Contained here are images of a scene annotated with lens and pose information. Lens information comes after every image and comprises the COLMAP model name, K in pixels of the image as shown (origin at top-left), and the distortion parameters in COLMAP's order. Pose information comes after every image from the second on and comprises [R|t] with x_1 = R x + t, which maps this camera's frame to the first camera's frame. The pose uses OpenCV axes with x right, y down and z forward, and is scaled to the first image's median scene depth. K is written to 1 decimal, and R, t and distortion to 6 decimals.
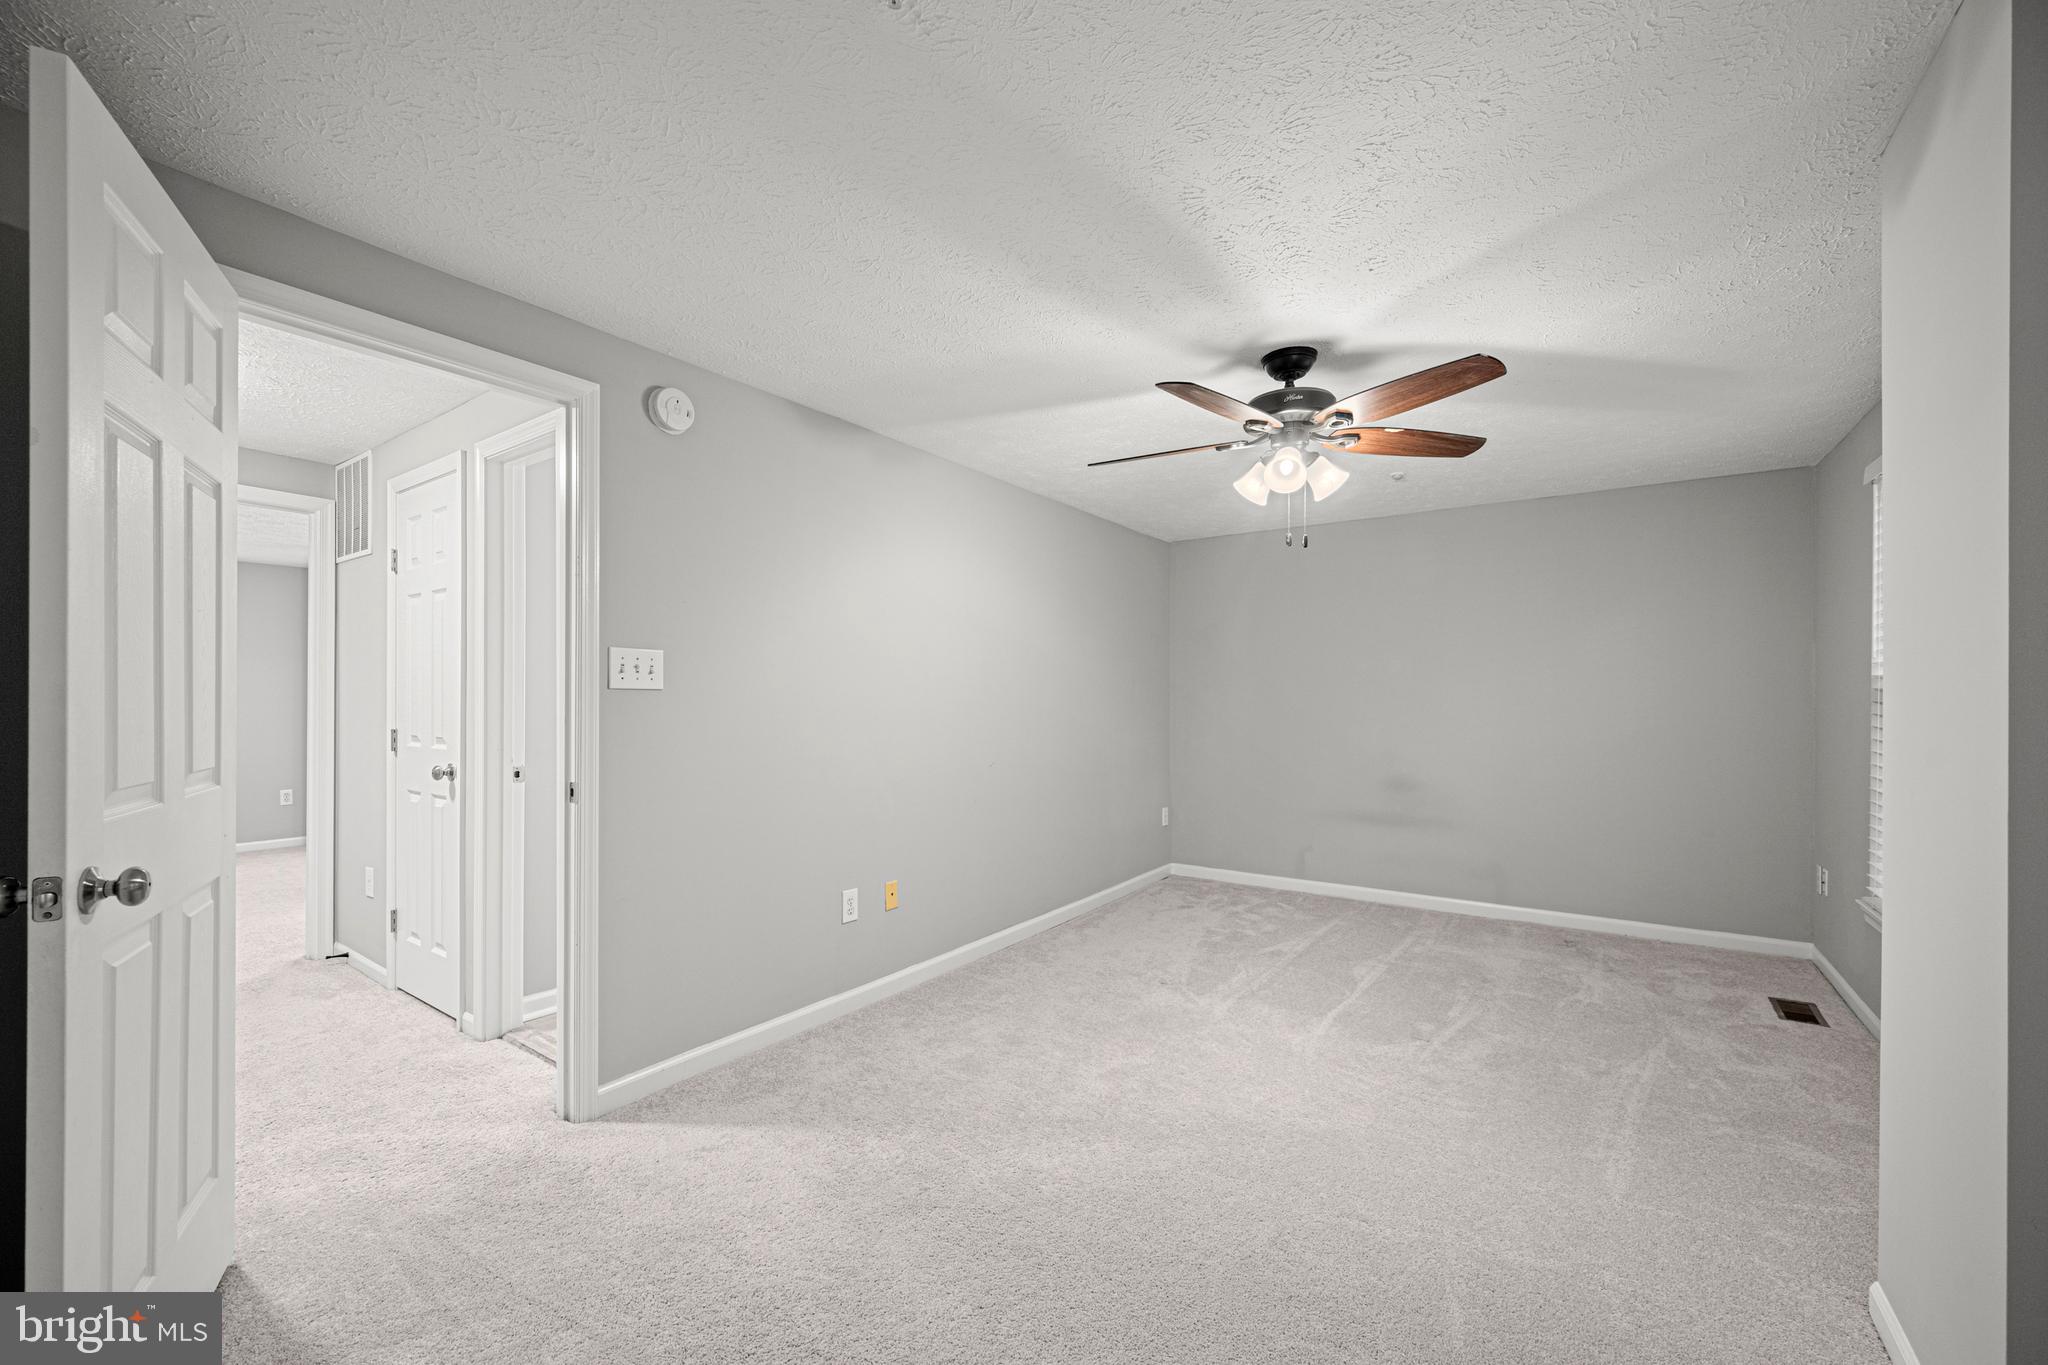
lens RADIAL K [[832.6, 0, 1024.0], [0, 832.6, 682.5], [0, 0, 1]] dist [0.000218, 0.000262]
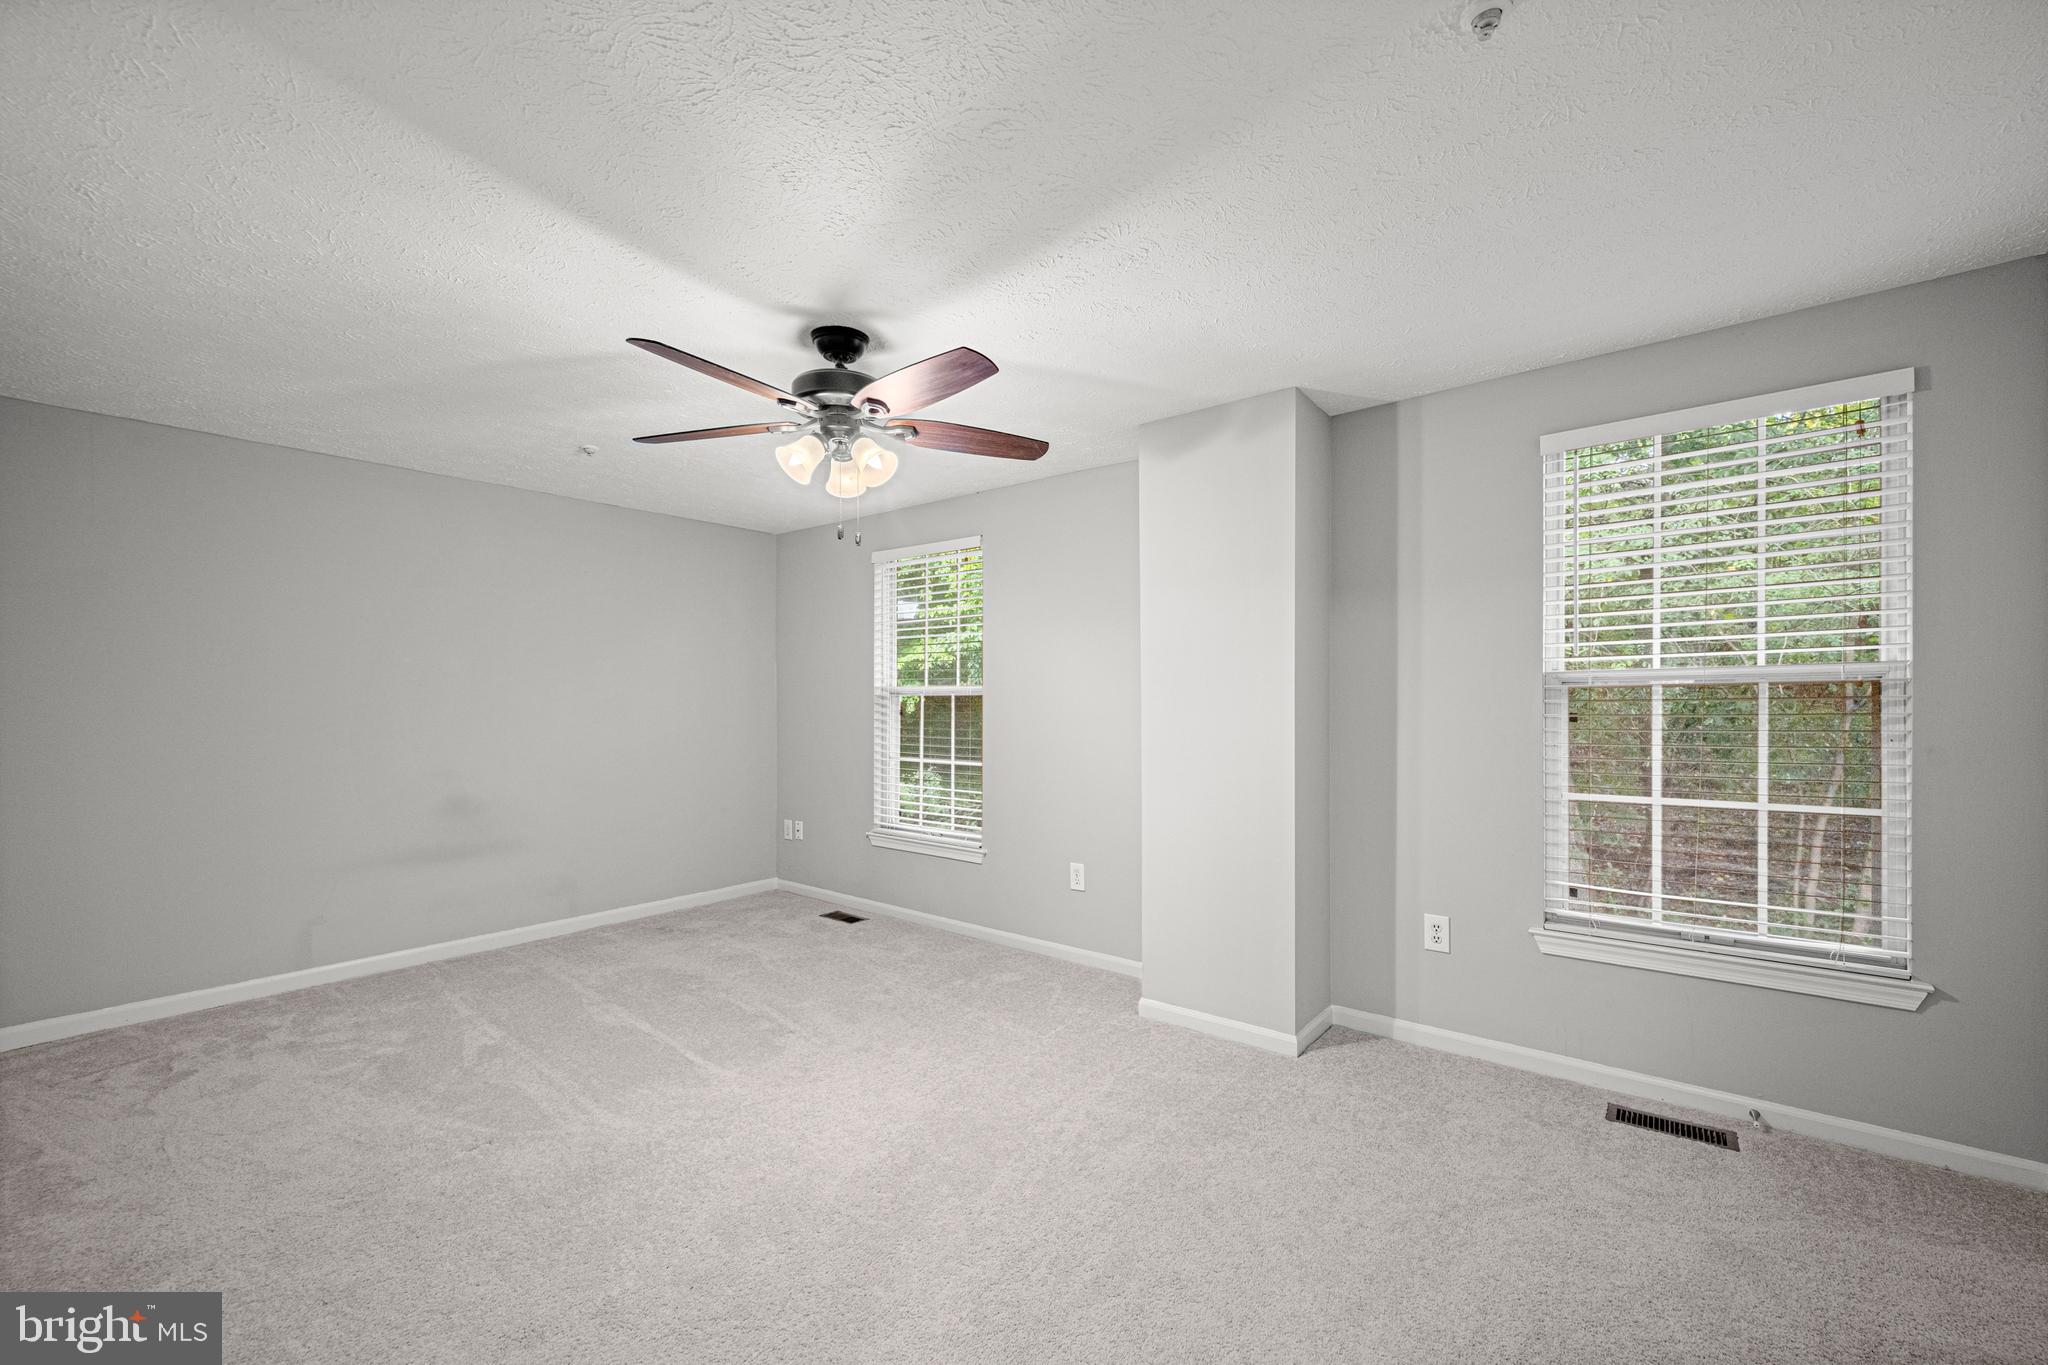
lens RADIAL K [[832.6, 0, 1024.0], [0, 832.6, 682.5], [0, 0, 1]] dist [0.000218, 0.000262]
pose [[0.068426, 0.017815, 0.997497, -0.427728], [-0.014634, 0.999751, -0.016851, 0.006664], [-0.997549, -0.013445, 0.068669, 0.512191]]
